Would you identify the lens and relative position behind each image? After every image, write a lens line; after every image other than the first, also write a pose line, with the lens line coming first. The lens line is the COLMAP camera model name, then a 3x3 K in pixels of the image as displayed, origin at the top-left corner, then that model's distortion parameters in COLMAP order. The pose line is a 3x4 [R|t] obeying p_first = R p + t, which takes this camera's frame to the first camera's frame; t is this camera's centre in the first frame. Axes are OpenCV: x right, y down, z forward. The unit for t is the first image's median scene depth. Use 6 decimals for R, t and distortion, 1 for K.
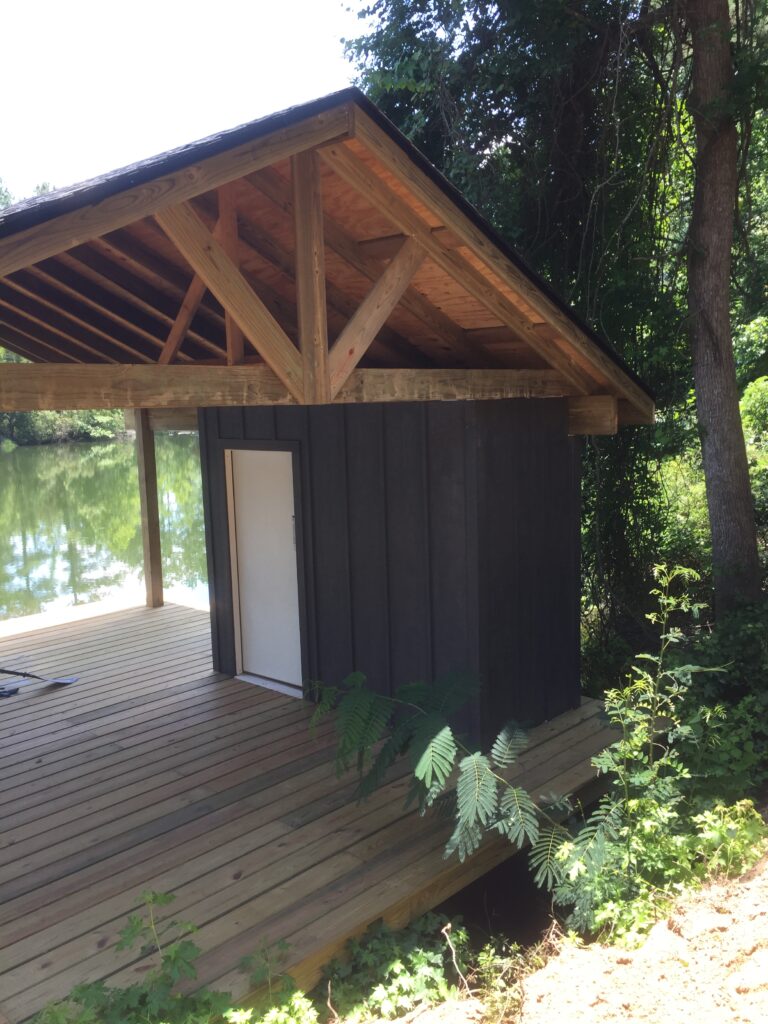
lens RADIAL K [[890.6, 0, 383.3], [0, 890.6, 507.7], [0, 0, 1]] dist [0.085837, -0.012766]
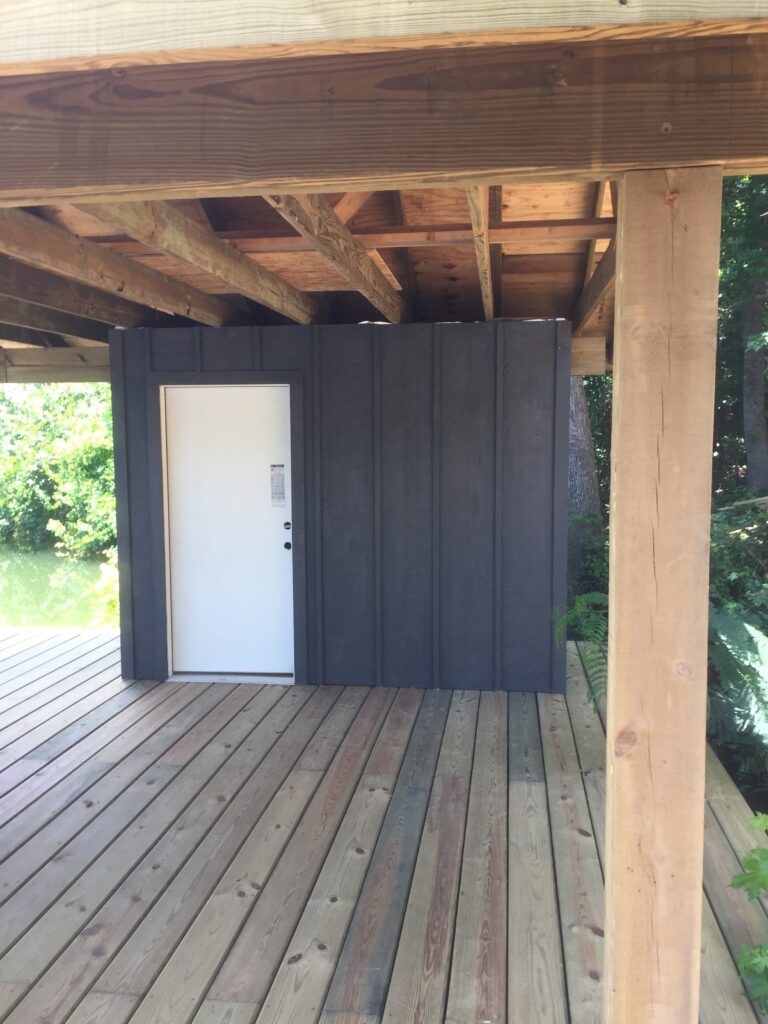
lens RADIAL K [[890.6, 0, 387.1], [0, 890.6, 513.2], [0, 0, 1]] dist [0.085837, -0.012766]
pose [[0.808415, -0.032593, 0.587710, -0.542248], [0.056219, 0.998177, -0.021975, 0.083776], [-0.585922, 0.050806, 0.808773, 0.289435]]
